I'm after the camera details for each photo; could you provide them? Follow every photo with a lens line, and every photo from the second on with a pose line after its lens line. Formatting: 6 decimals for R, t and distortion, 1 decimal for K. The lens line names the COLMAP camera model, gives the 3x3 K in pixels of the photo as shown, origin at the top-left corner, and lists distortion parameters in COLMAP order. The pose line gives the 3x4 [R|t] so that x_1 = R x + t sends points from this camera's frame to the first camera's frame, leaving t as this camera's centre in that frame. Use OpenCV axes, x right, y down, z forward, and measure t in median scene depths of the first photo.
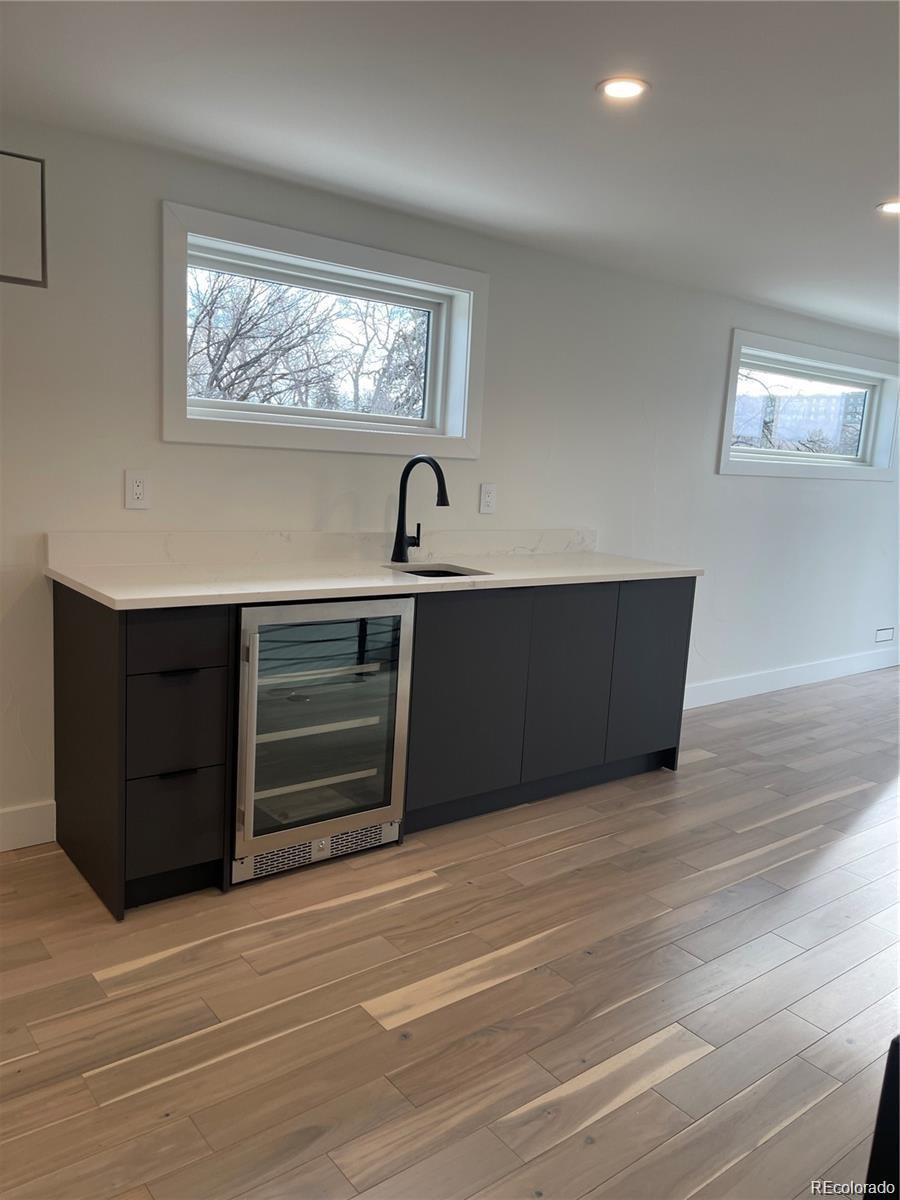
lens RADIAL K [[895.1, 0, 448.0], [0, 895.1, 604.4], [0, 0, 1]] dist [0.060512, -0.082223]
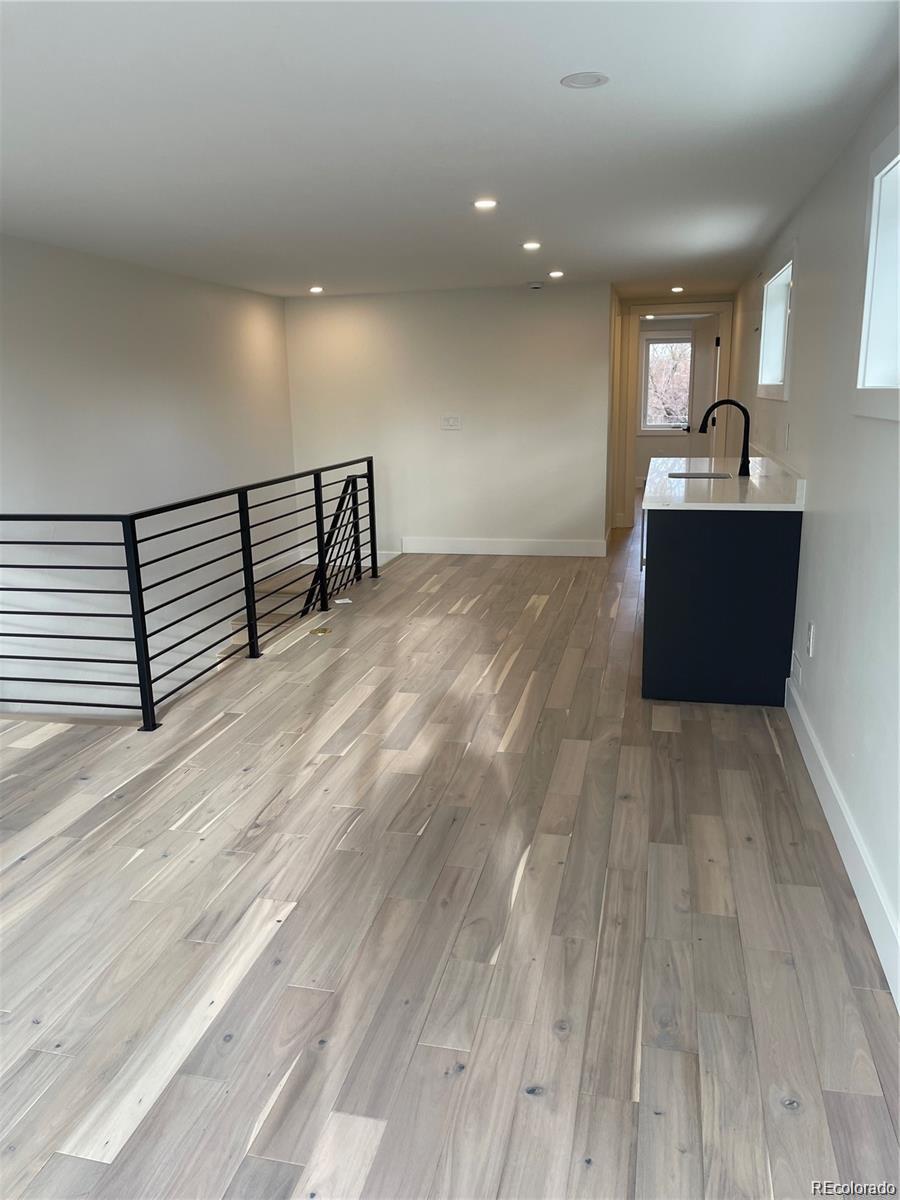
lens RADIAL K [[895.1, 0, 448.0], [0, 895.1, 604.4], [0, 0, 1]] dist [0.060512, -0.082223]
pose [[-0.781518, 0.113315, -0.613506, 1.135524], [-0.109834, 0.943019, 0.314089, -0.237847], [0.614138, 0.312850, -0.724540, 1.700890]]
